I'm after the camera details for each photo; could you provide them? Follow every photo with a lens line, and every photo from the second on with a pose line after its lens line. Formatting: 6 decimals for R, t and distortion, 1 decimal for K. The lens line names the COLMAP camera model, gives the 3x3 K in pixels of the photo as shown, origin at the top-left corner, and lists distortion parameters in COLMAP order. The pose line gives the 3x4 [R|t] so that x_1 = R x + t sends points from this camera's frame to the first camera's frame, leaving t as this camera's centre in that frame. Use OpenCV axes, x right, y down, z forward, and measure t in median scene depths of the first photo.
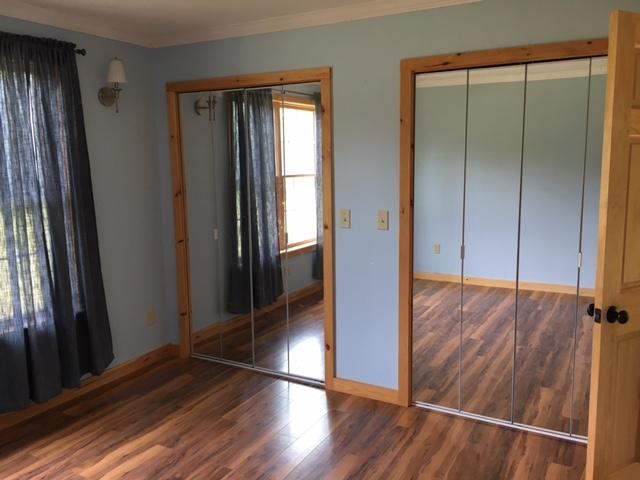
lens RADIAL K [[543.8, 0, 319.6], [0, 543.8, 238.7], [0, 0, 1]] dist [0.072843, -0.100809]
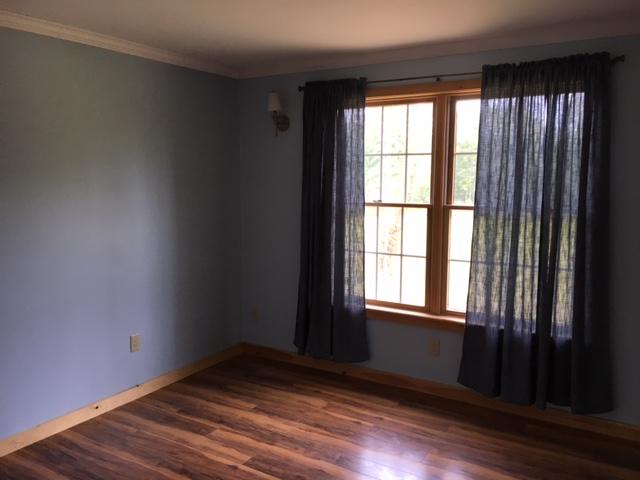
lens RADIAL K [[543.8, 0, 318.1], [0, 543.8, 243.4], [0, 0, 1]] dist [0.072843, -0.100809]
pose [[-0.036766, 0.145264, -0.988710, 0.561642], [-0.153357, 0.976839, 0.149223, -0.117079], [0.987487, 0.157112, -0.013638, 0.639092]]
